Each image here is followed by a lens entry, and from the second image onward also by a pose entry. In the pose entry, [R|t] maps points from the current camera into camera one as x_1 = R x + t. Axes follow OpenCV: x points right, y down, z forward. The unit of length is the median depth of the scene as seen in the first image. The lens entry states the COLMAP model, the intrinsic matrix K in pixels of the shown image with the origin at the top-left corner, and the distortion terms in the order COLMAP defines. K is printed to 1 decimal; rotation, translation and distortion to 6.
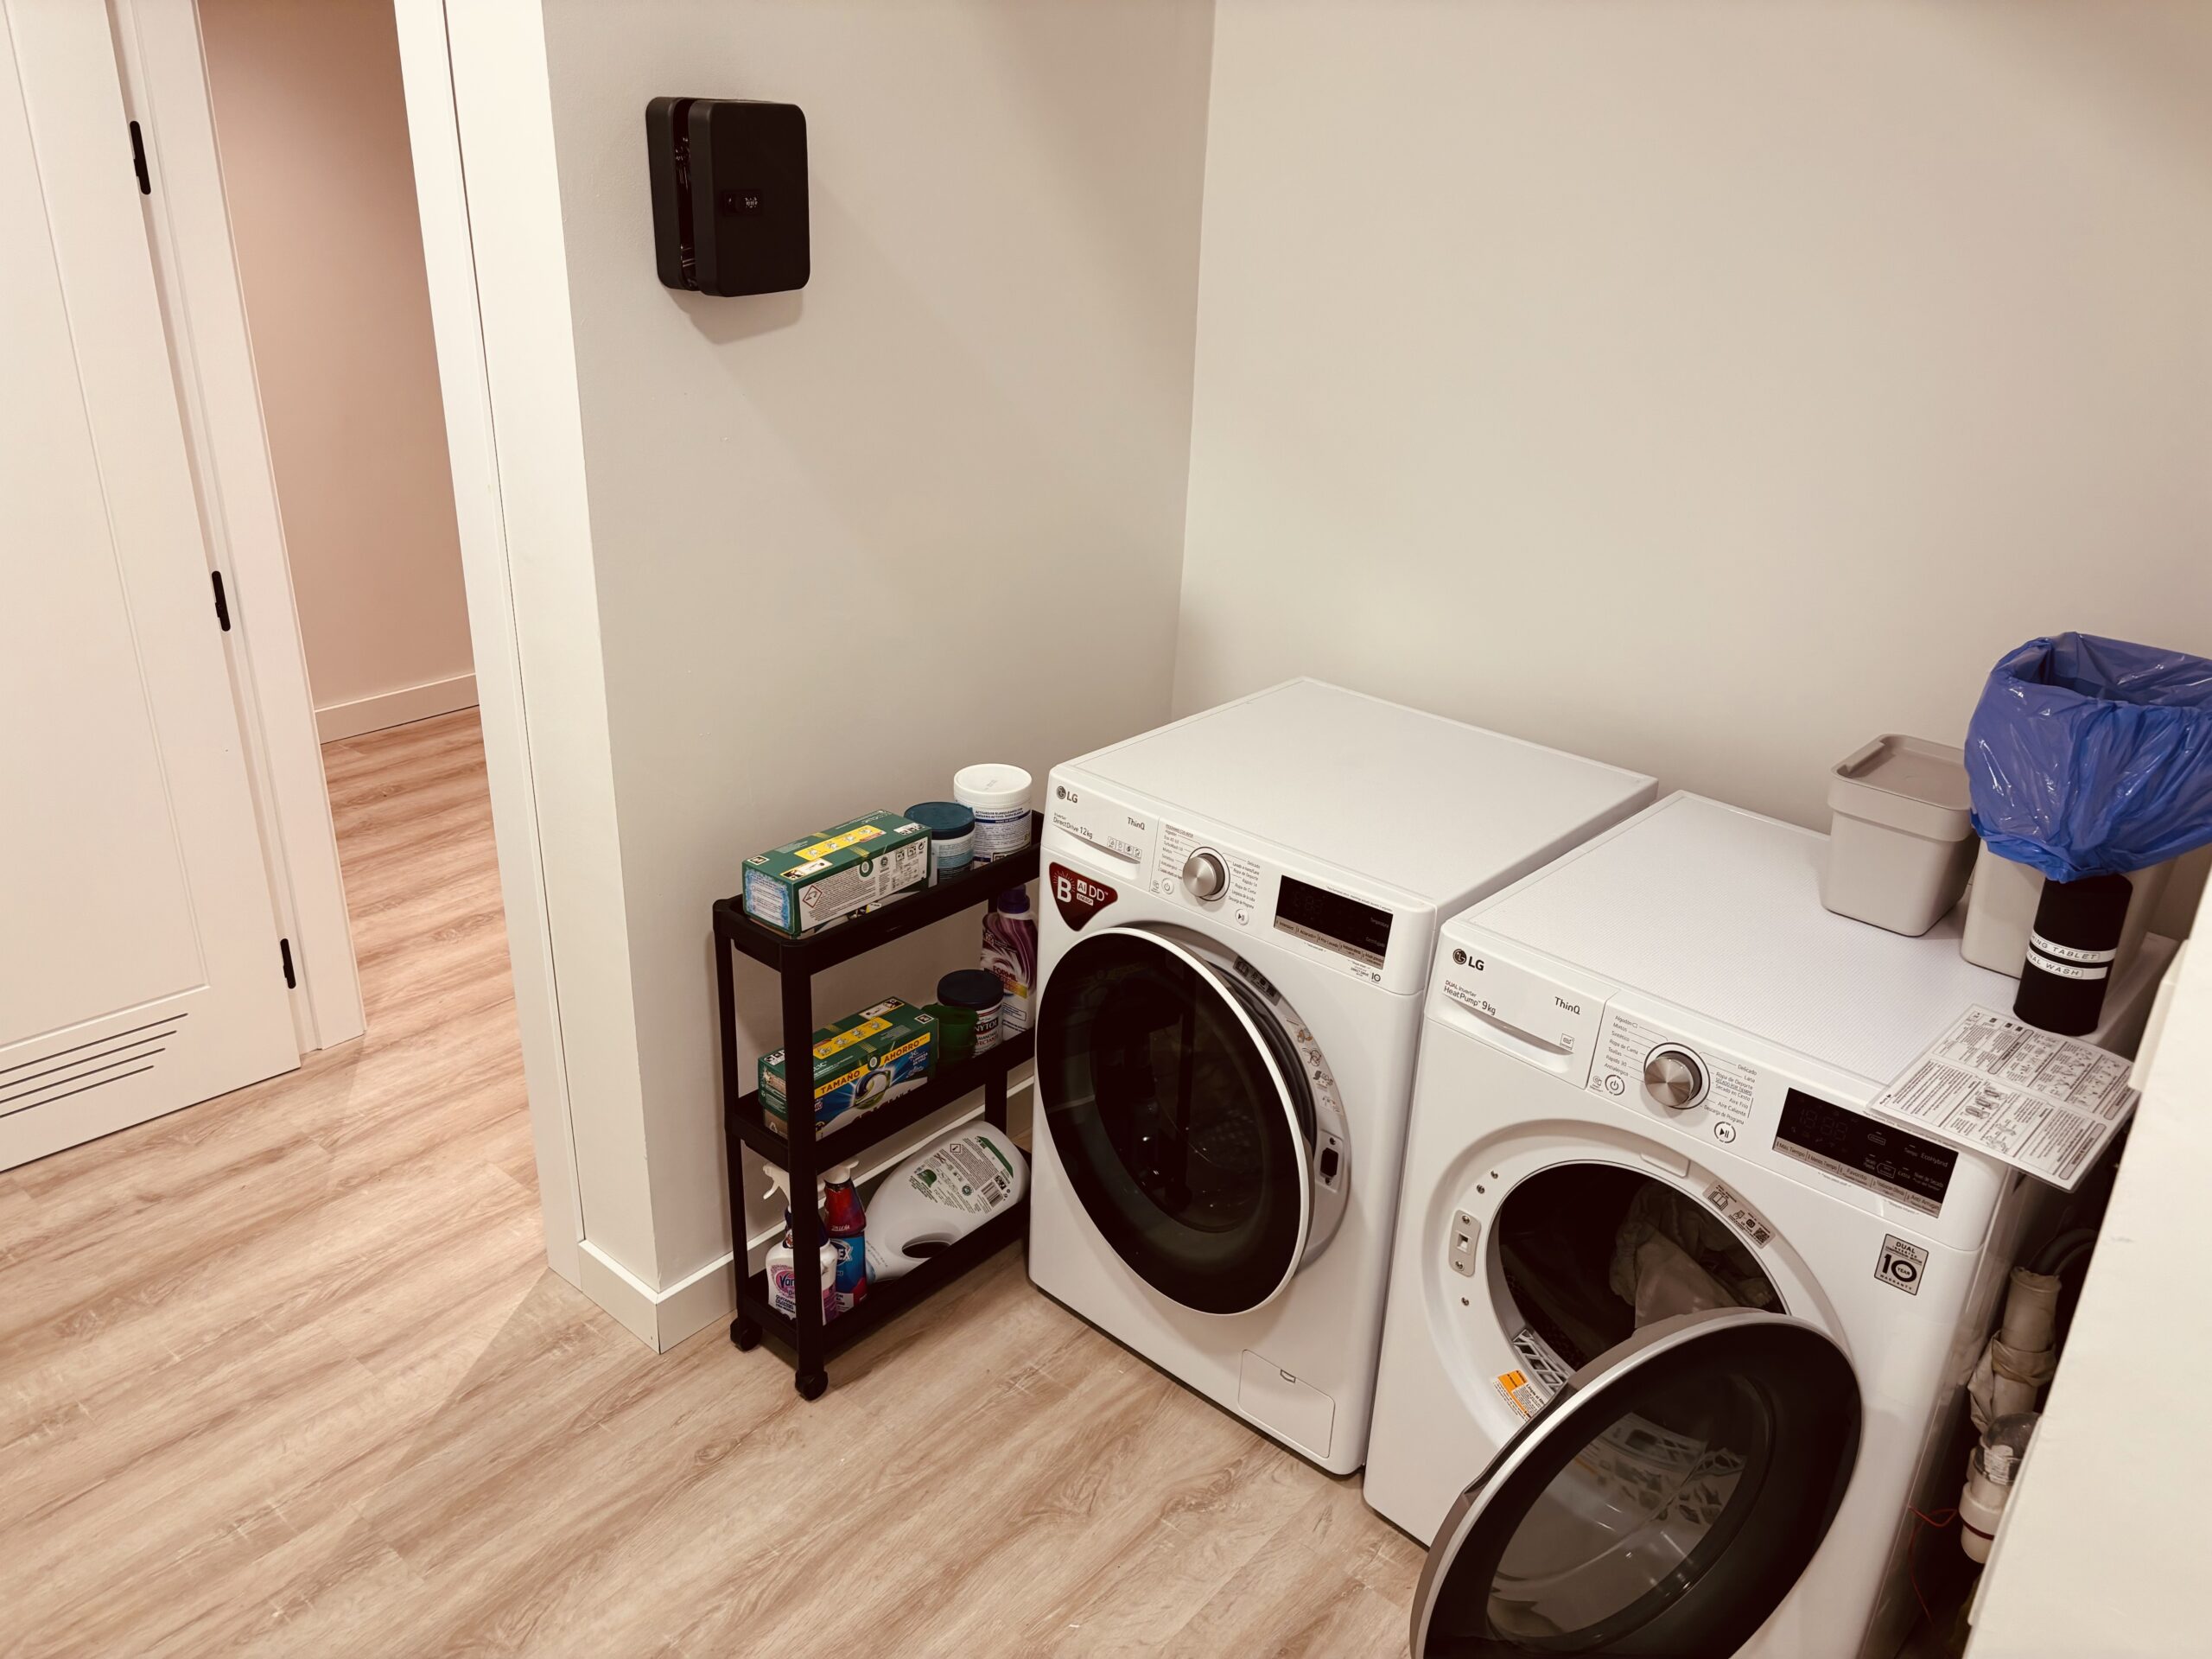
lens RADIAL K [[1661.1, 0, 1101.0], [0, 1661.1, 835.7], [0, 0, 1]] dist [0.059410, -0.063831]
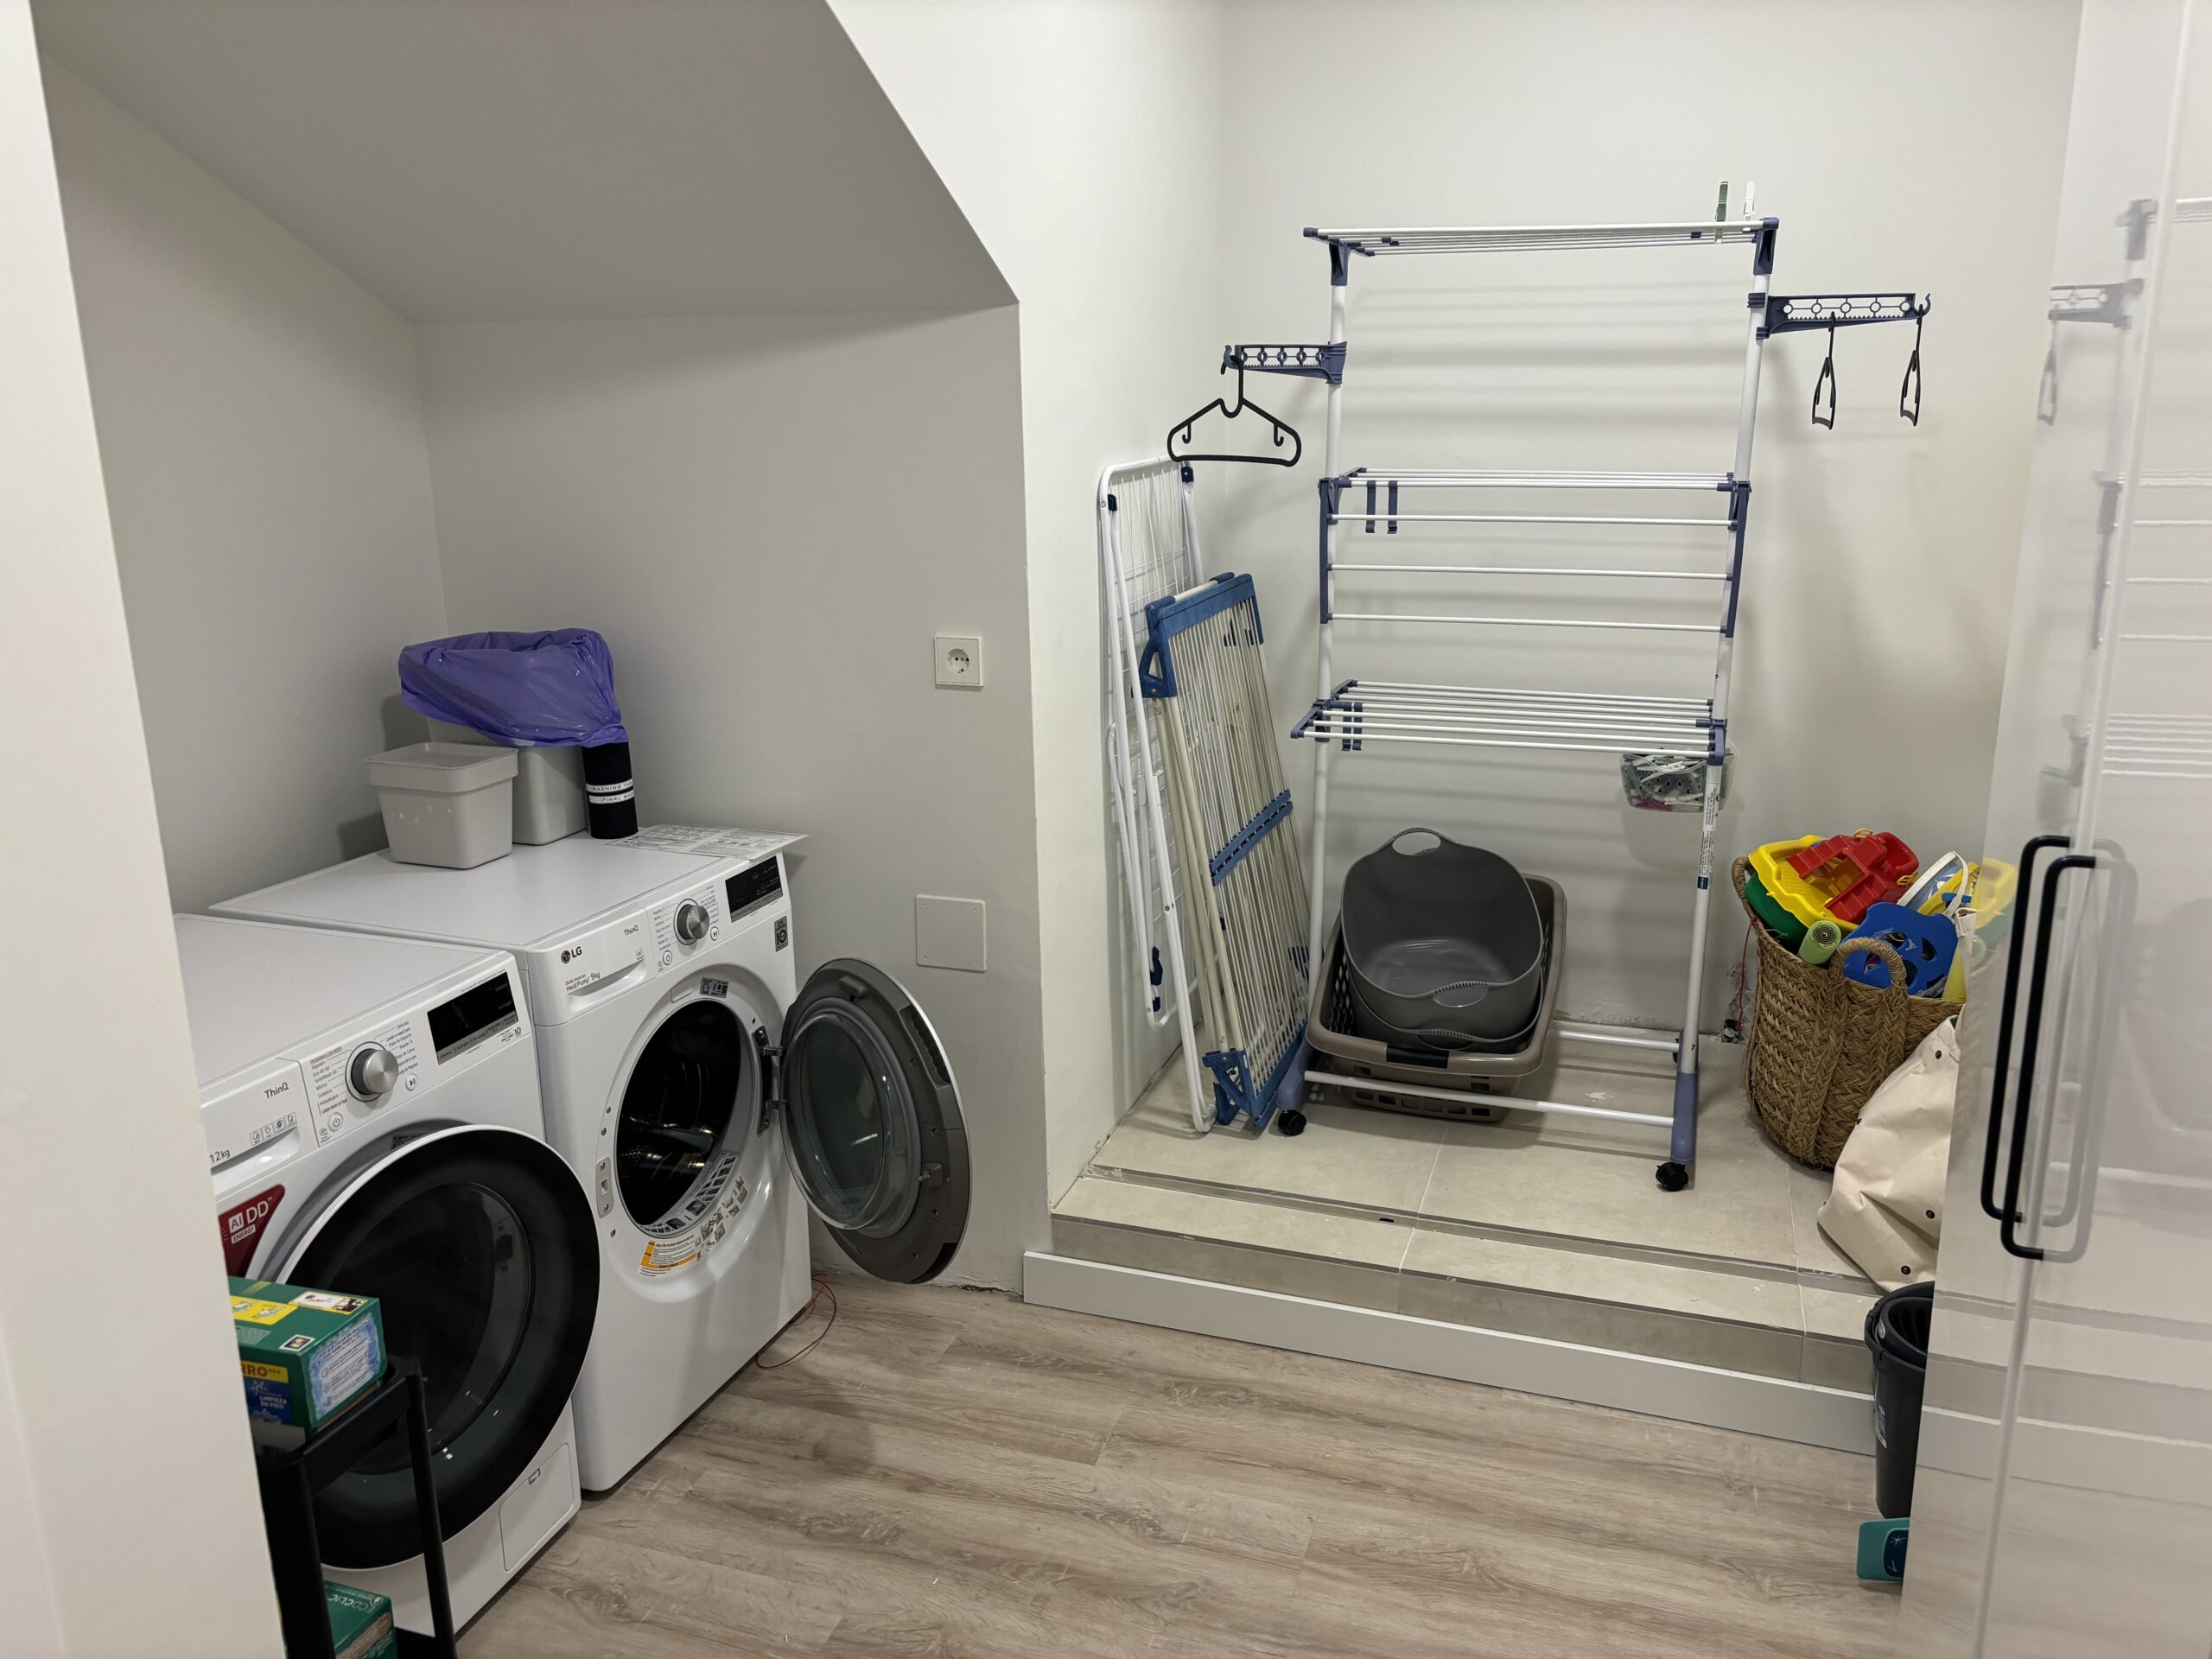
lens RADIAL K [[1661.1, 0, 1106.3], [0, 1661.1, 821.1], [0, 0, 1]] dist [0.059410, -0.063831]
pose [[-0.361753, -0.268938, 0.892640, -0.914852], [0.380938, 0.831265, 0.404826, -0.326805], [-0.850894, 0.486488, -0.198264, 0.781965]]
